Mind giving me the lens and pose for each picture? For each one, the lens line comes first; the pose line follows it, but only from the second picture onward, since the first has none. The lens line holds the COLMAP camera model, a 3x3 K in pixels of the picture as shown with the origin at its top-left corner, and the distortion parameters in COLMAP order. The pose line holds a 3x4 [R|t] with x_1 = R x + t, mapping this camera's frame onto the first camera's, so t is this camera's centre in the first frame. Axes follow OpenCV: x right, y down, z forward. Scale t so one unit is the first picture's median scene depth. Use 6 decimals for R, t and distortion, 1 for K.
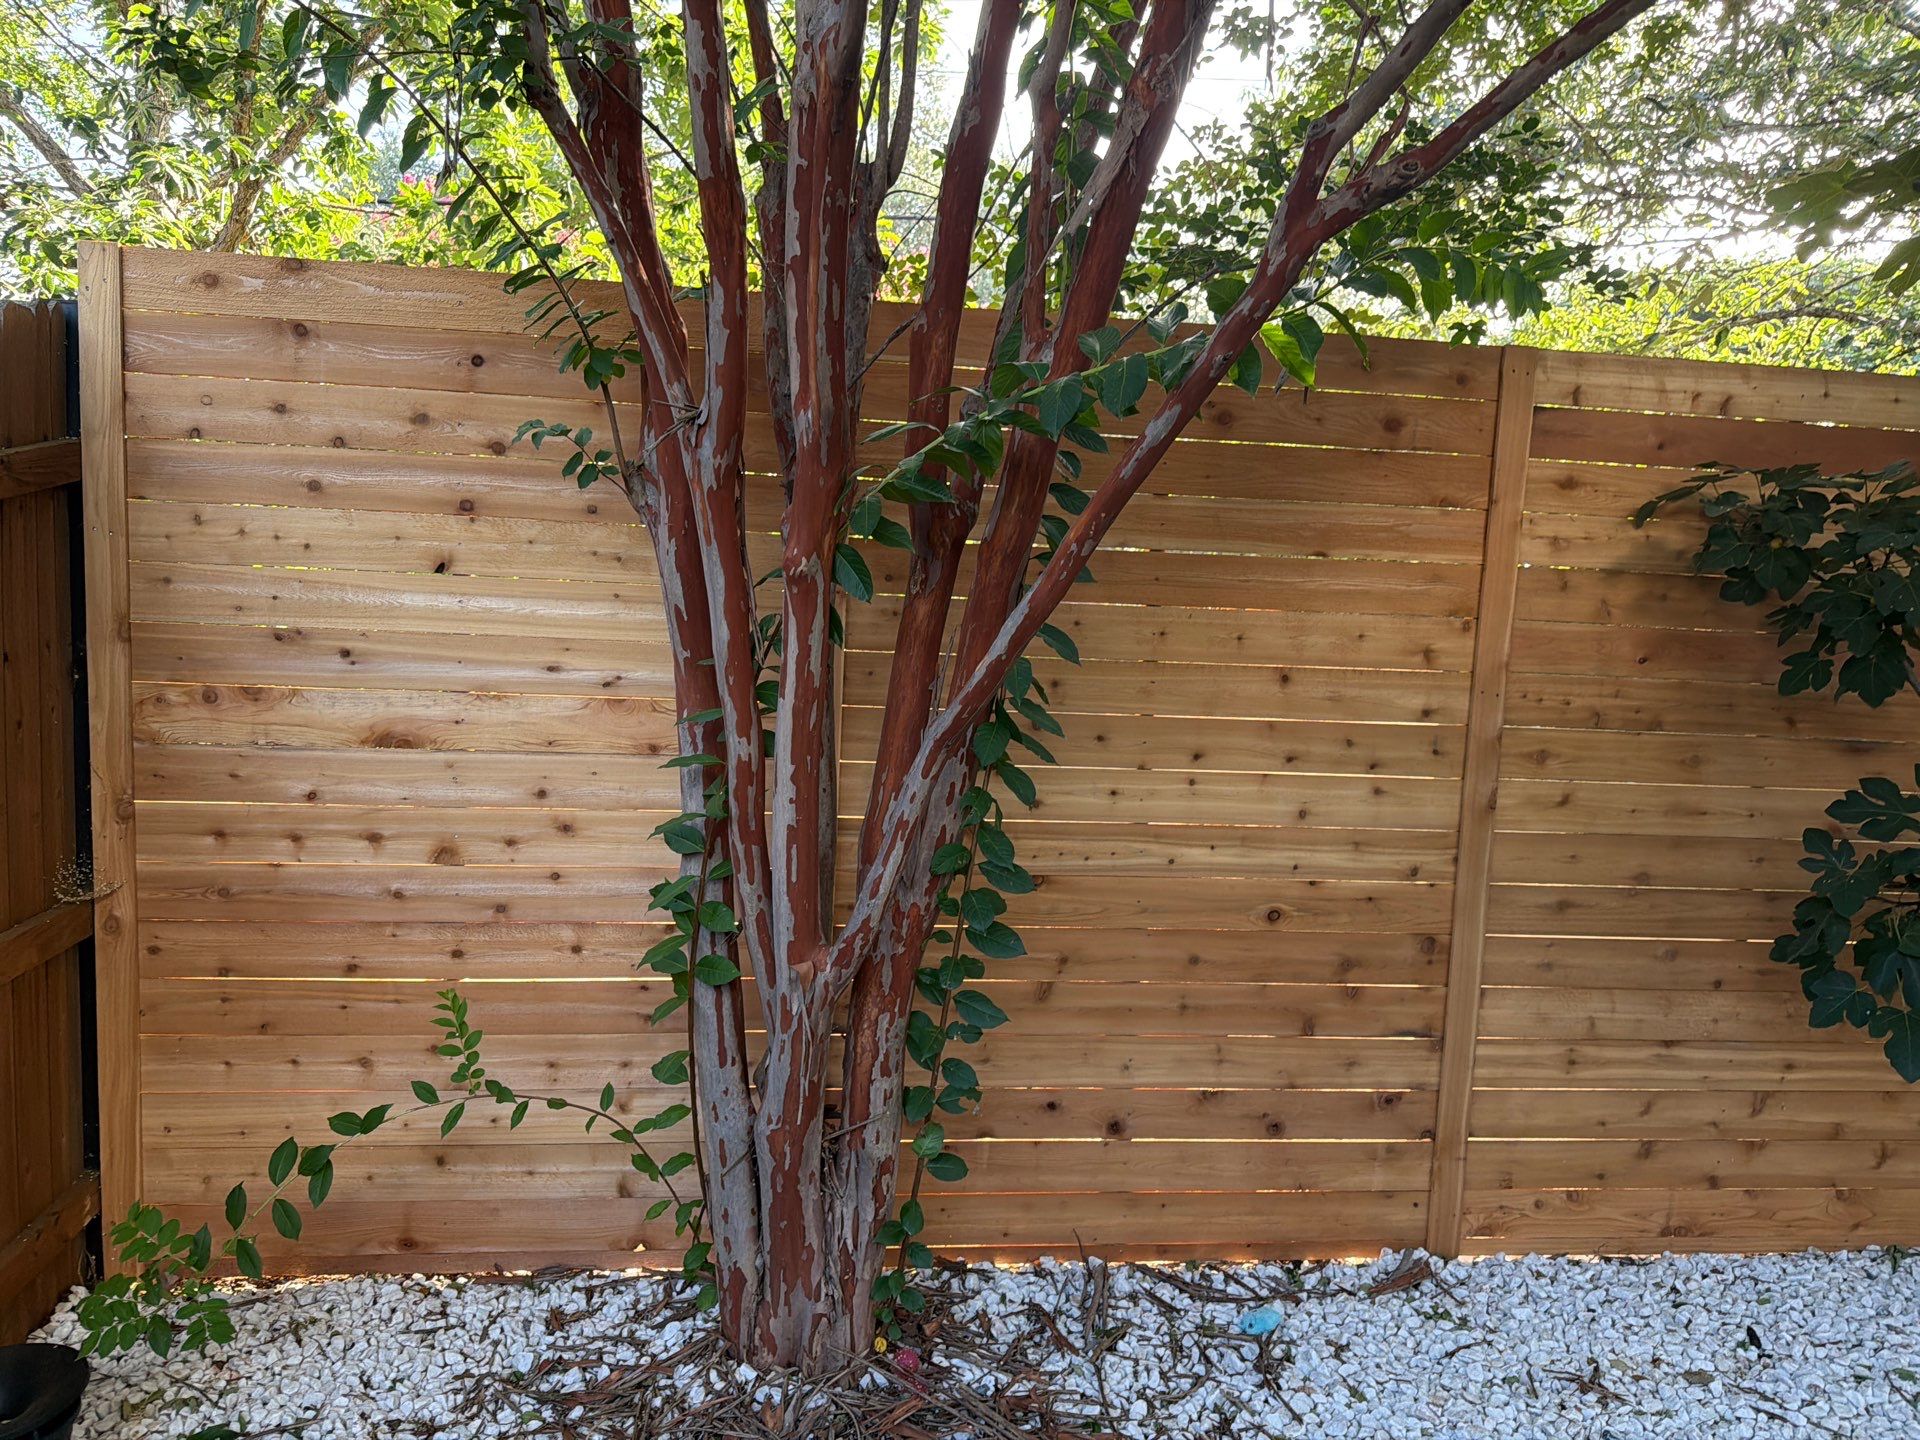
lens RADIAL K [[1327.8, 0, 967.2], [0, 1327.8, 732.0], [0, 0, 1]] dist [0.049284, -0.068251]
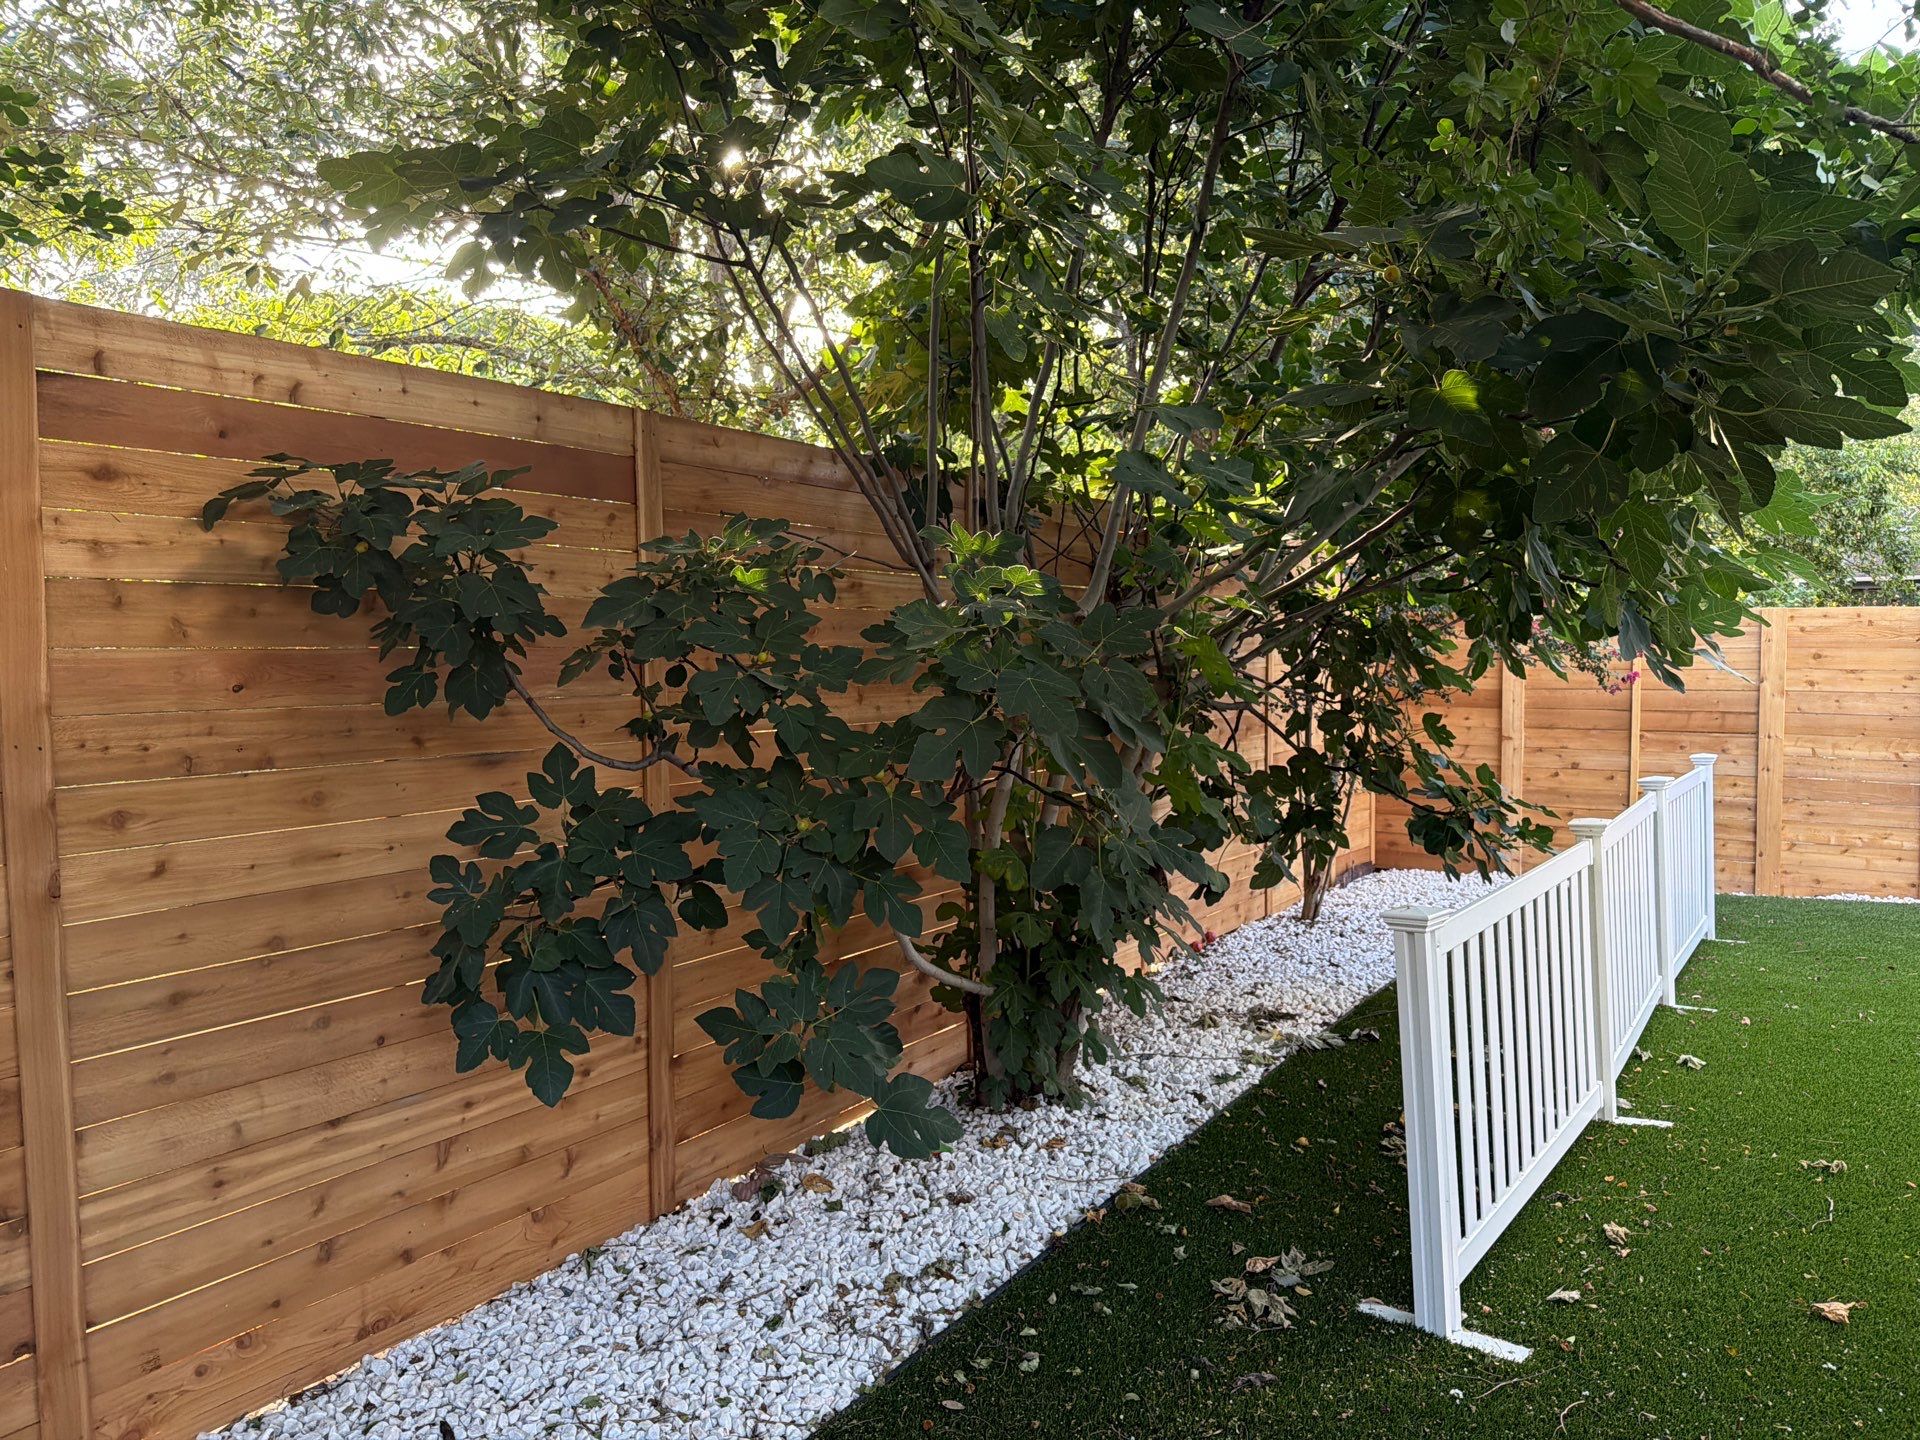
lens RADIAL K [[1327.8, 0, 968.3], [0, 1327.8, 730.9], [0, 0, 1]] dist [0.049284, -0.068251]
pose [[0.641811, -0.100028, 0.760312, 0.160004], [0.116081, 0.992704, 0.032612, -0.000976], [-0.758027, 0.067327, 0.648739, 0.111206]]
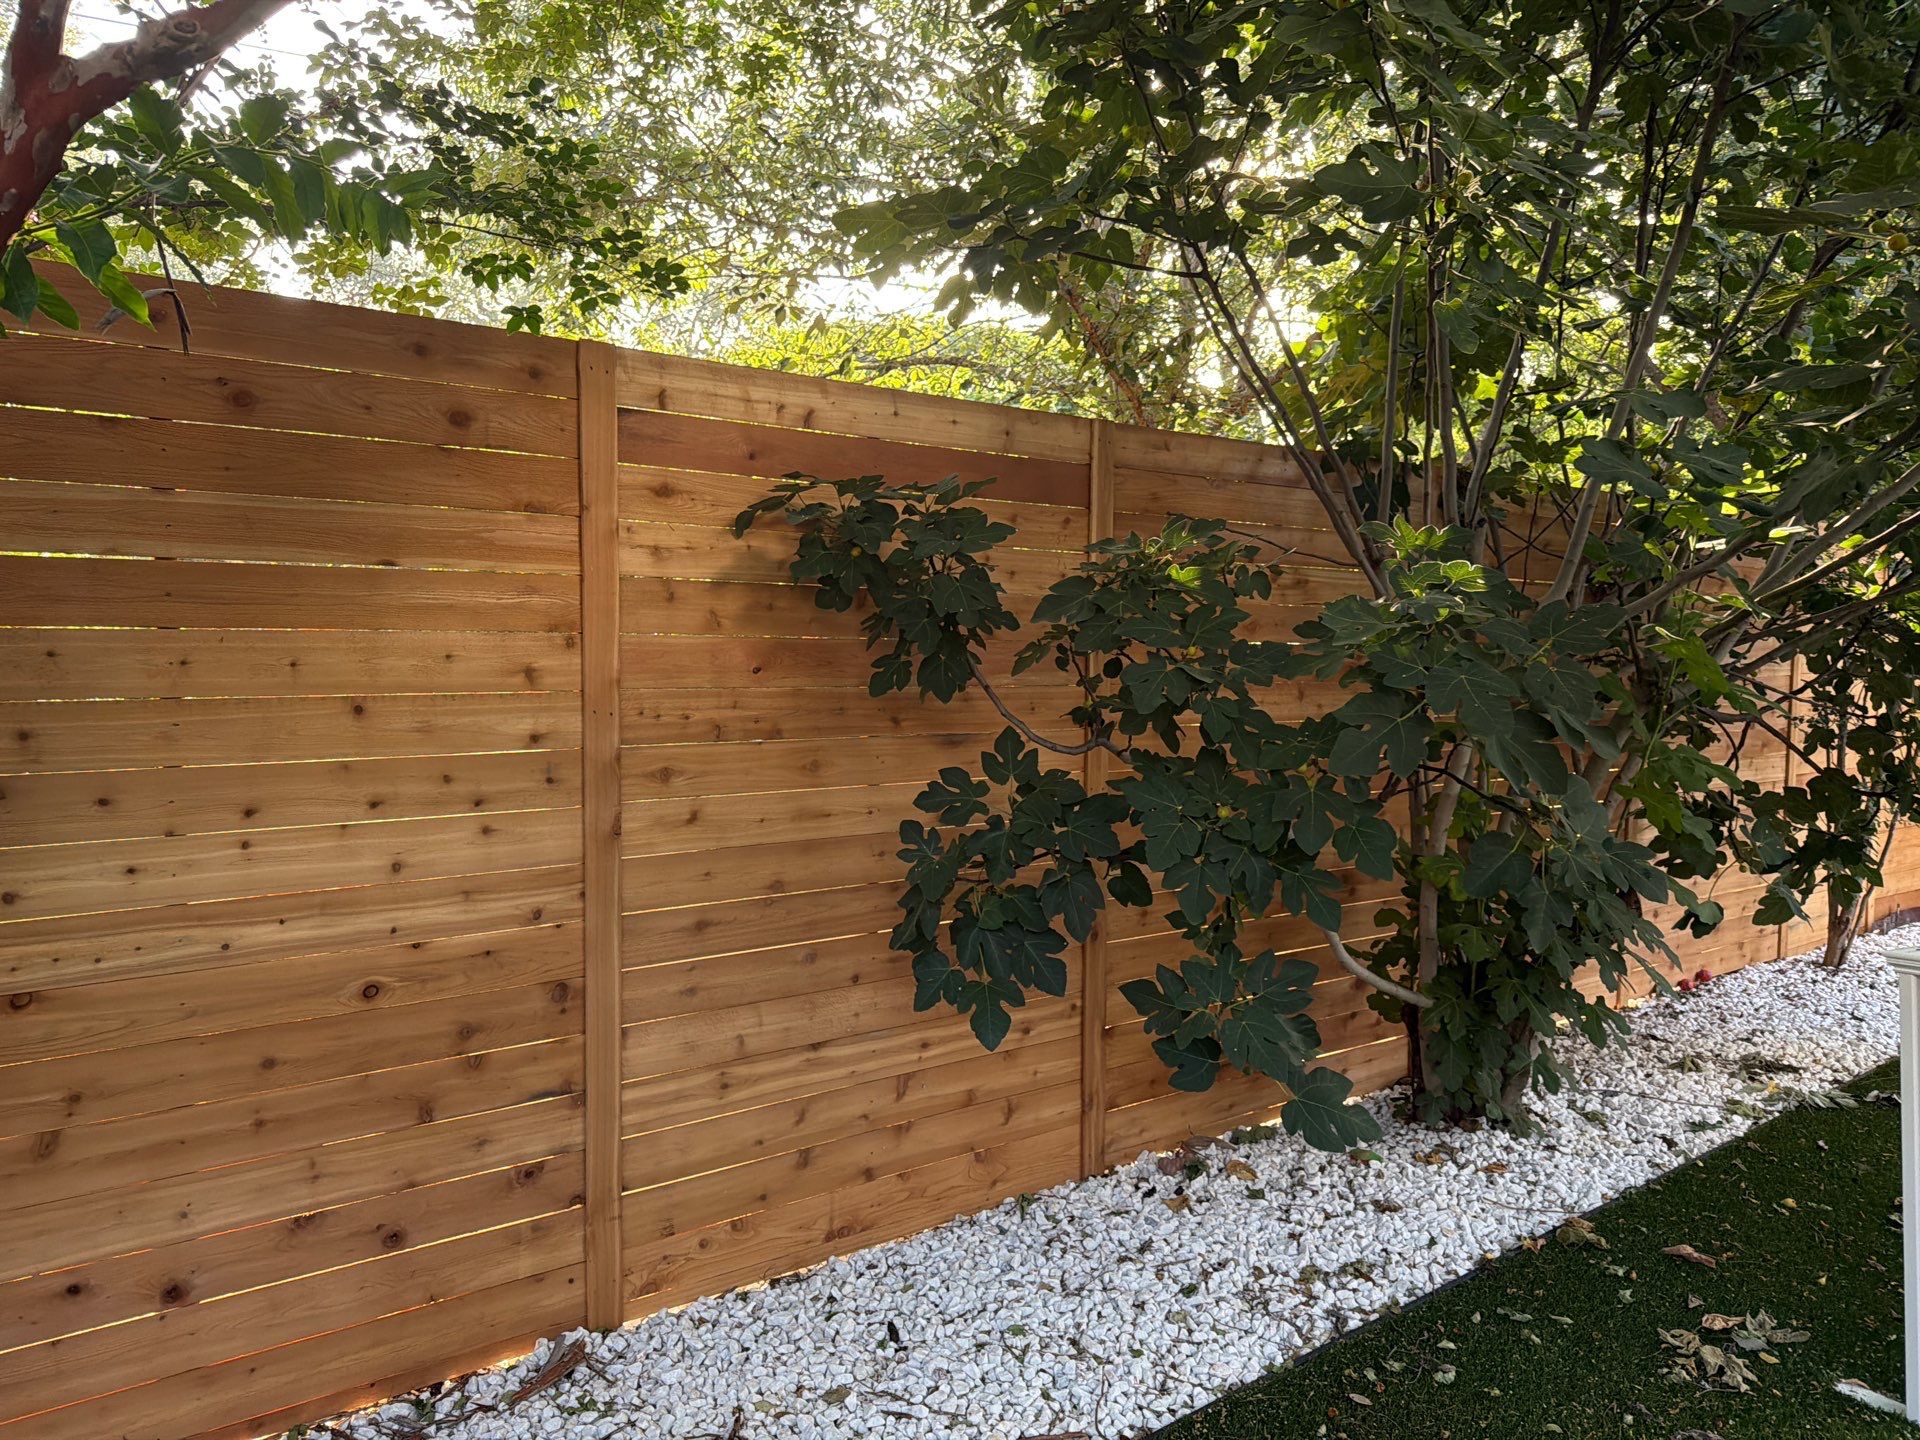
lens RADIAL K [[1327.8, 0, 976.2], [0, 1327.8, 718.8], [0, 0, 1]] dist [0.049284, -0.068251]
pose [[0.859100, -0.067081, 0.507393, 0.142691], [0.082639, 0.996546, -0.008172, 0.004754], [-0.505092, 0.048951, 0.861676, 0.065937]]
